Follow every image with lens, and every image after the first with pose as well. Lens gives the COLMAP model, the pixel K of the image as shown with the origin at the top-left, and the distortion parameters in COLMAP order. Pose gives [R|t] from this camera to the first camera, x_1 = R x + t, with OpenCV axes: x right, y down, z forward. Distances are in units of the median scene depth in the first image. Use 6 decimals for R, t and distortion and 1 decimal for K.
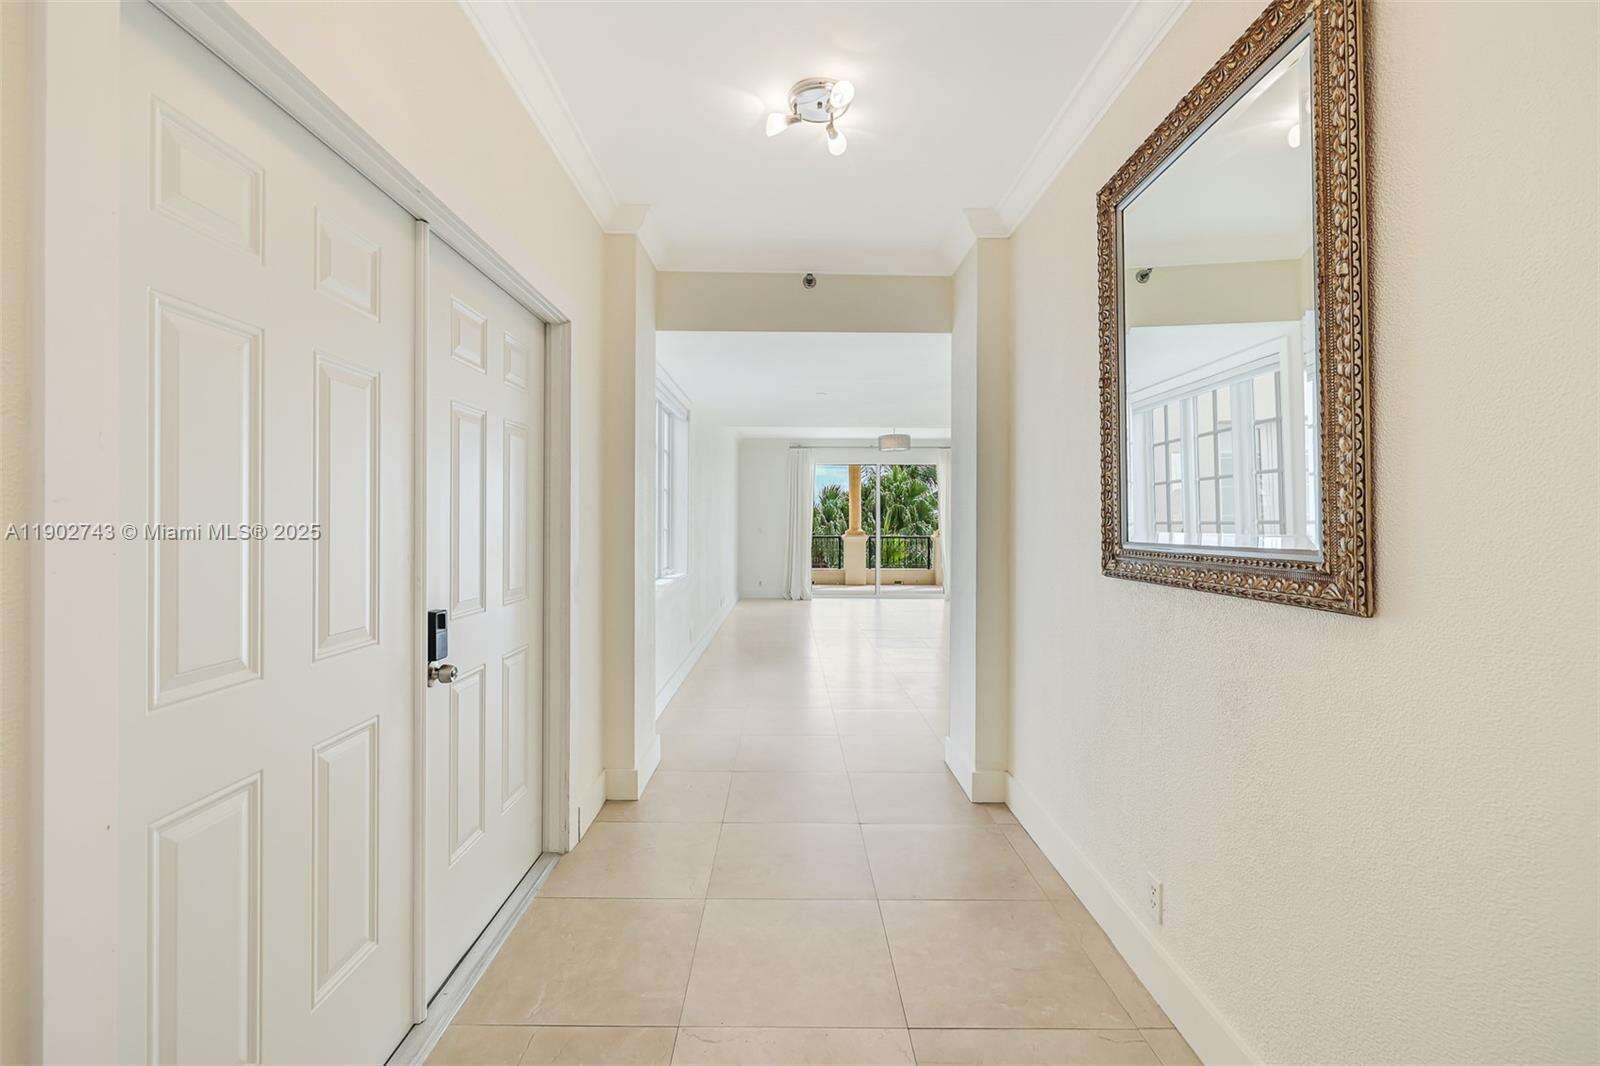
lens RADIAL K [[683.0, 0, 794.0], [0, 683.0, 523.4], [0, 0, 1]] dist [-0.001838, -0.000589]
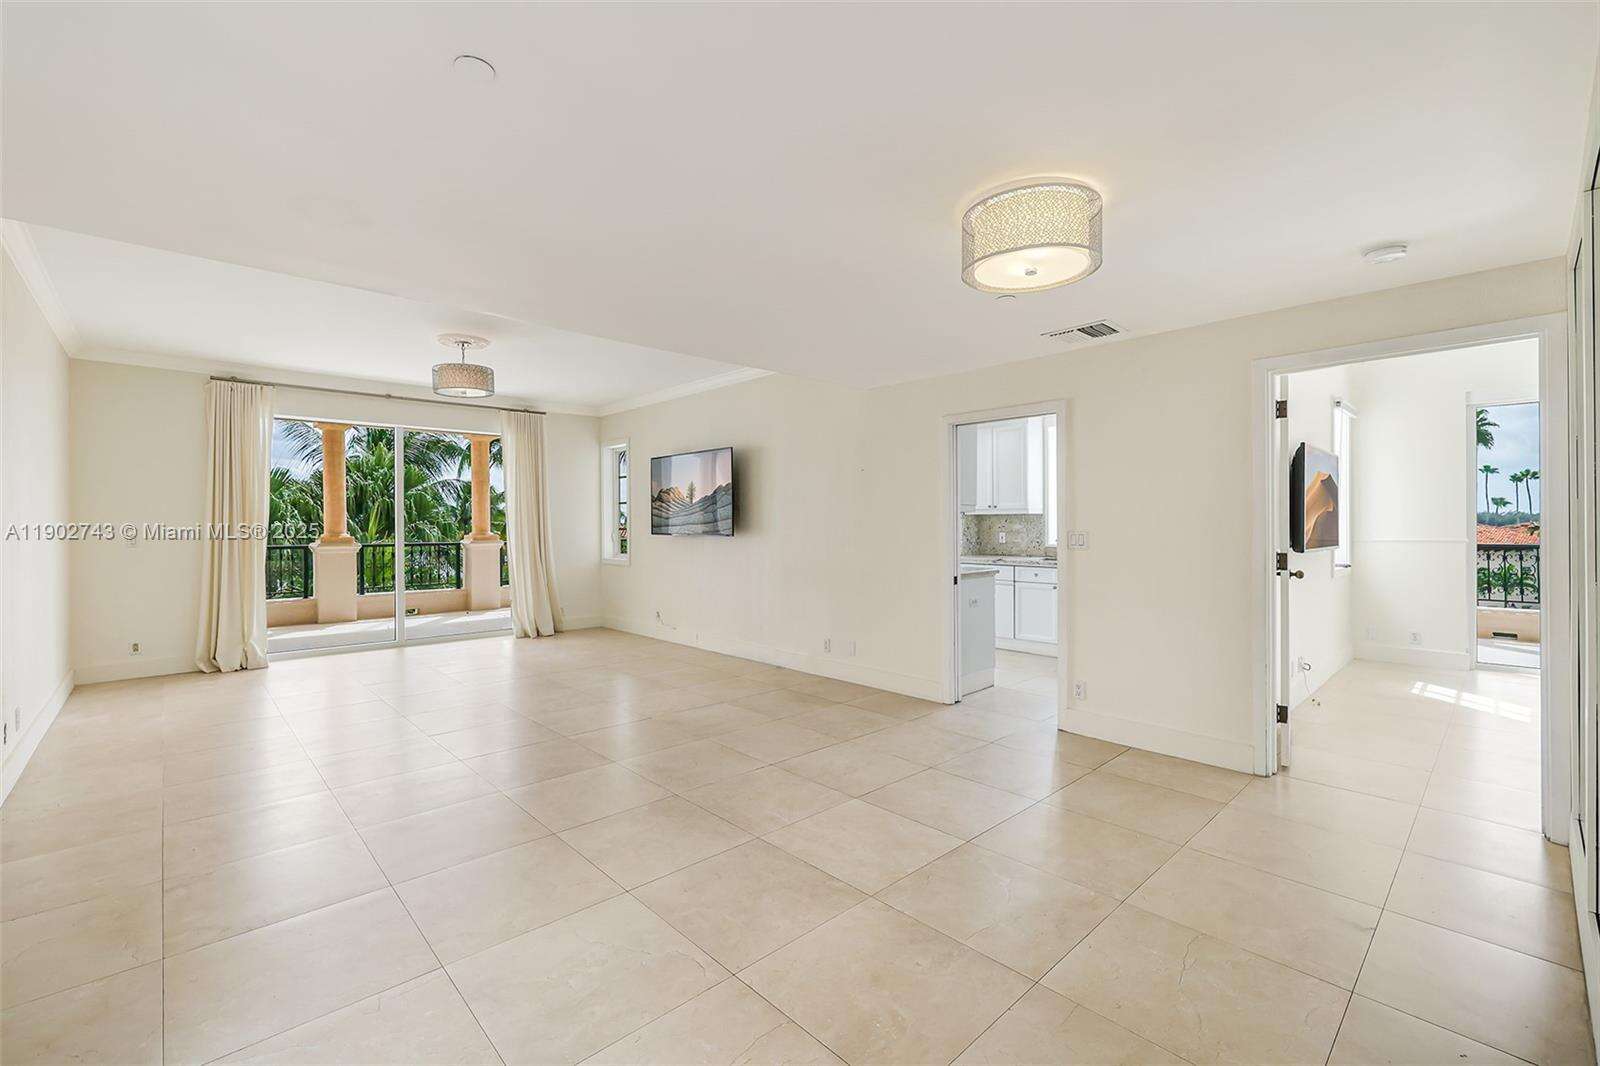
lens RADIAL K [[683.0, 0, 791.7], [0, 683.0, 529.6], [0, 0, 1]] dist [-0.001838, -0.000589]
pose [[0.746690, -0.011999, 0.665064, -0.016339], [0.006607, 0.999922, 0.010623, 0.000457], [-0.665140, -0.003537, 0.746711, 0.242089]]
